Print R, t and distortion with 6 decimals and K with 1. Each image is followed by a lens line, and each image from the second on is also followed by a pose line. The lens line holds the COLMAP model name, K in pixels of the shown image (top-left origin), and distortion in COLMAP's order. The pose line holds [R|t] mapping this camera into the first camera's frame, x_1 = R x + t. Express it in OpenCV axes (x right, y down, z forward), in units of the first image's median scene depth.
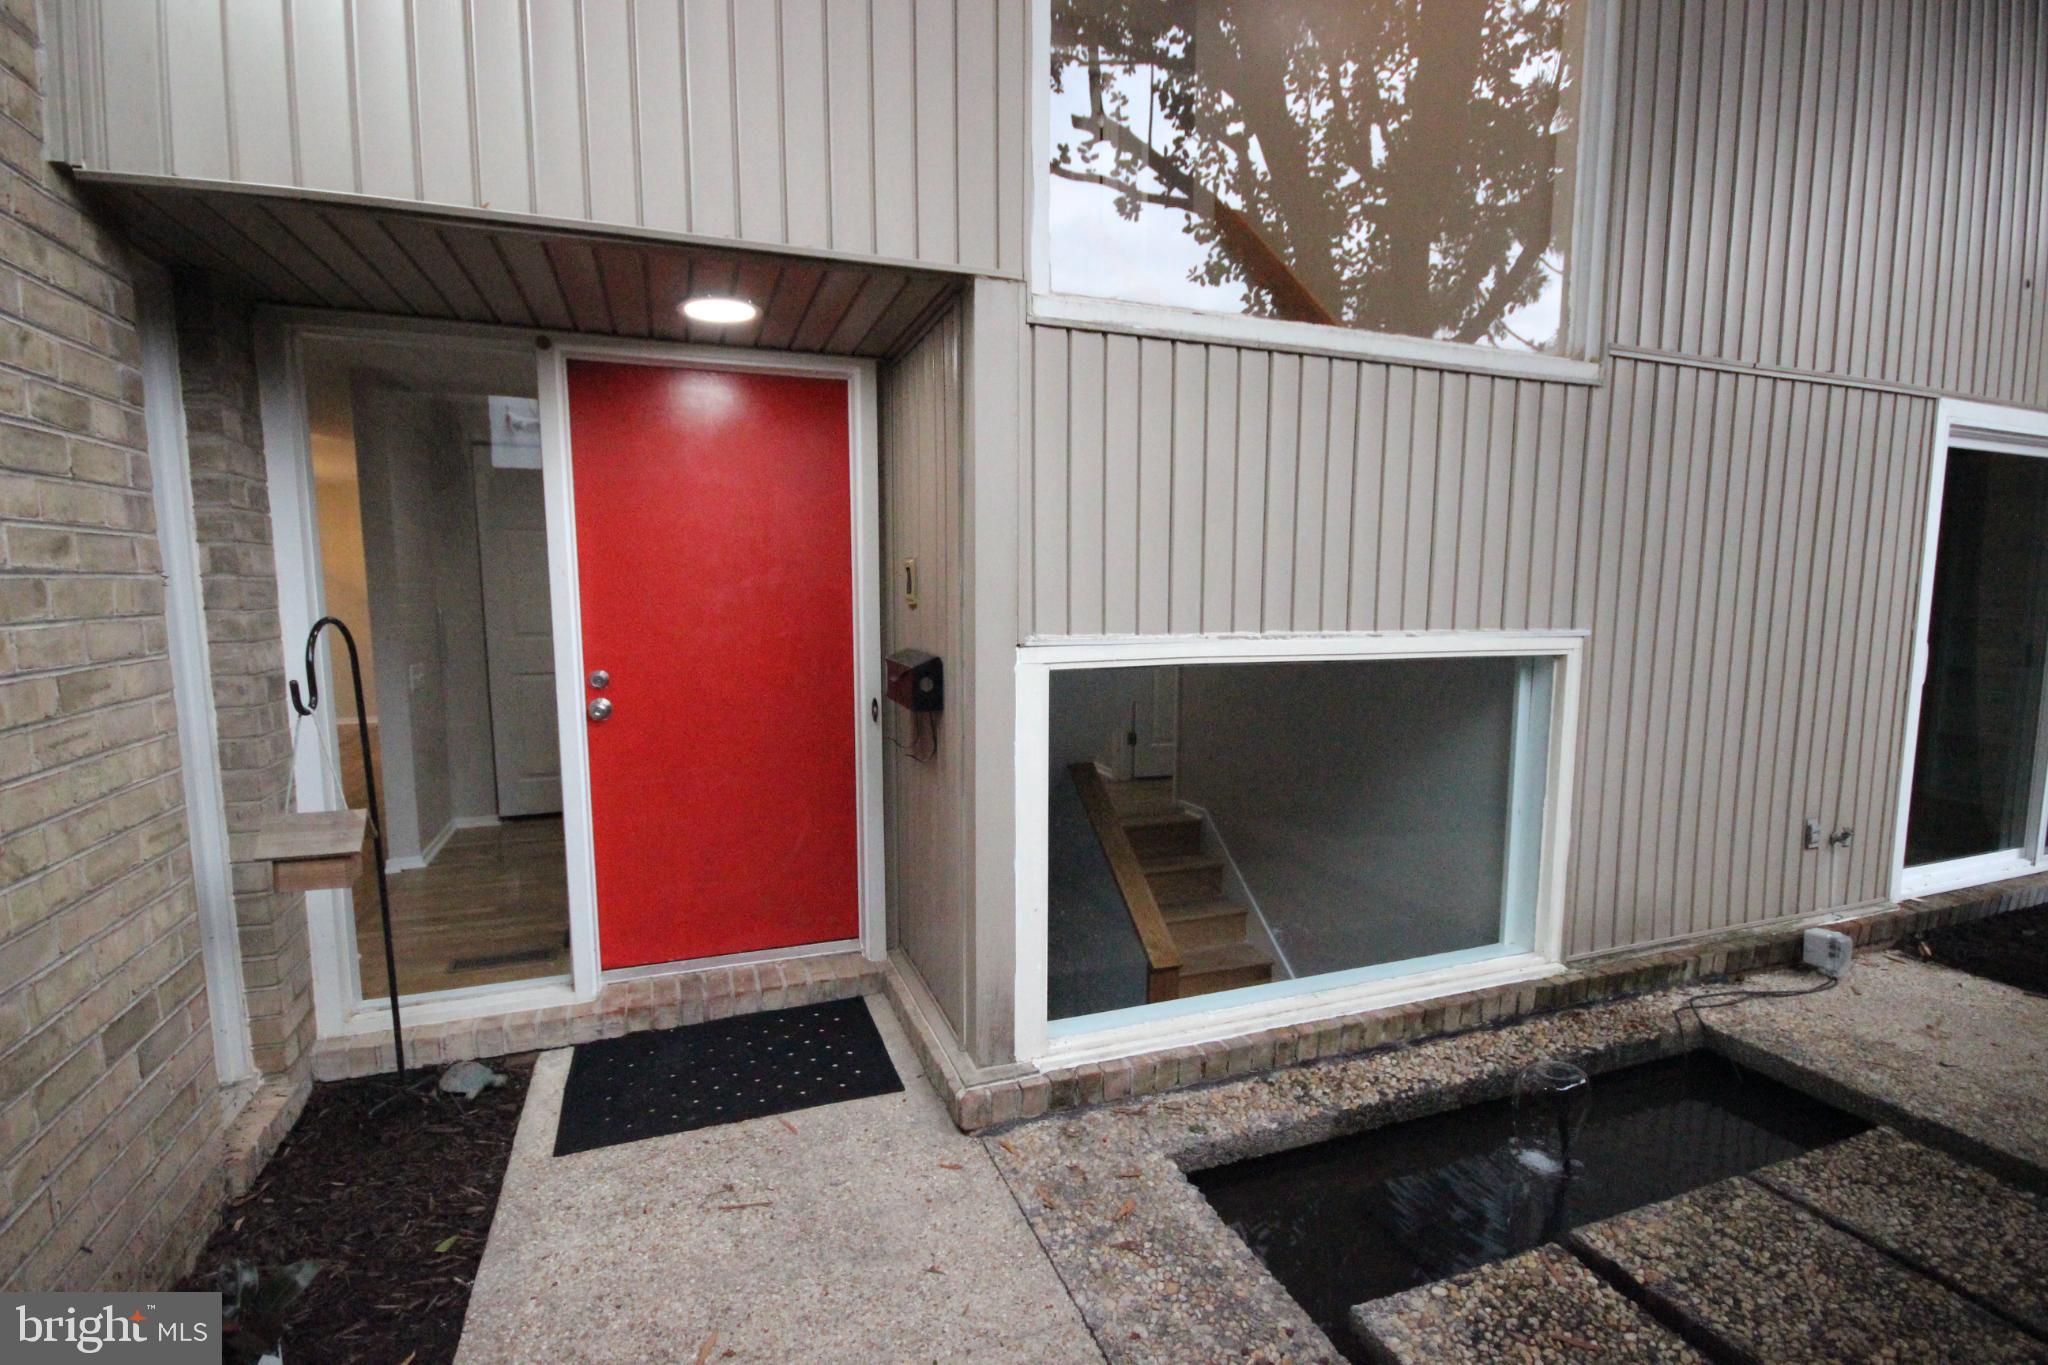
lens RADIAL K [[948.5, 0, 1022.0], [0, 948.5, 688.5], [0, 0, 1]] dist [0.004666, -0.000826]
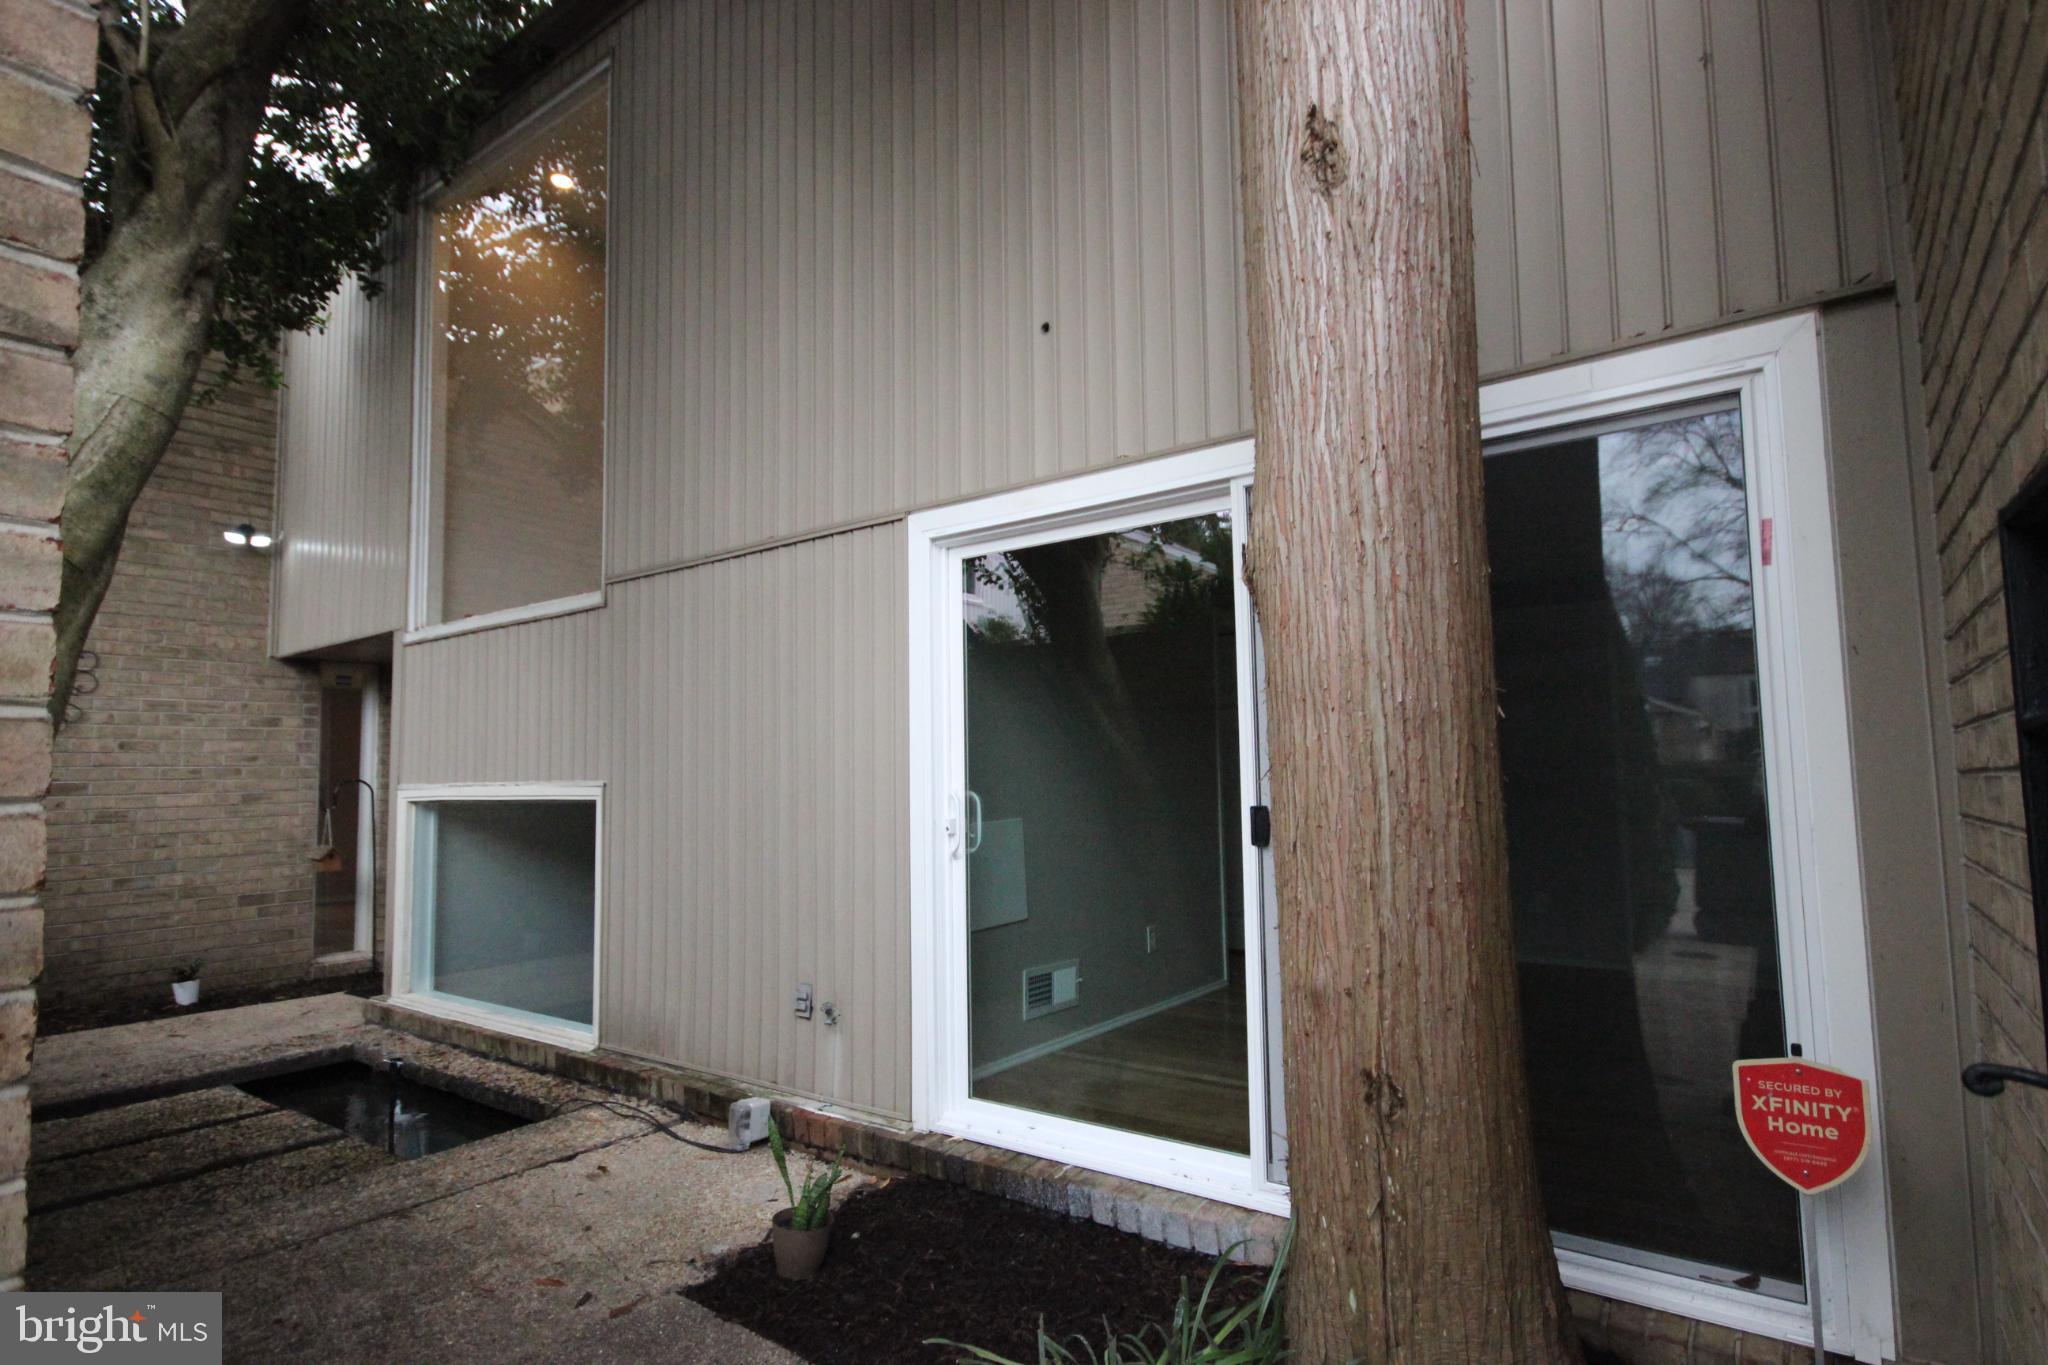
lens RADIAL K [[1041.8, 0, 1045.2], [0, 1041.8, 698.3], [0, 0, 1]] dist [0.000759, -0.002454]
pose [[0.548866, -0.076431, -0.832409, 2.507988], [-0.064376, 0.988989, -0.133255, -0.025866], [0.833428, 0.126726, 0.537902, 0.841344]]
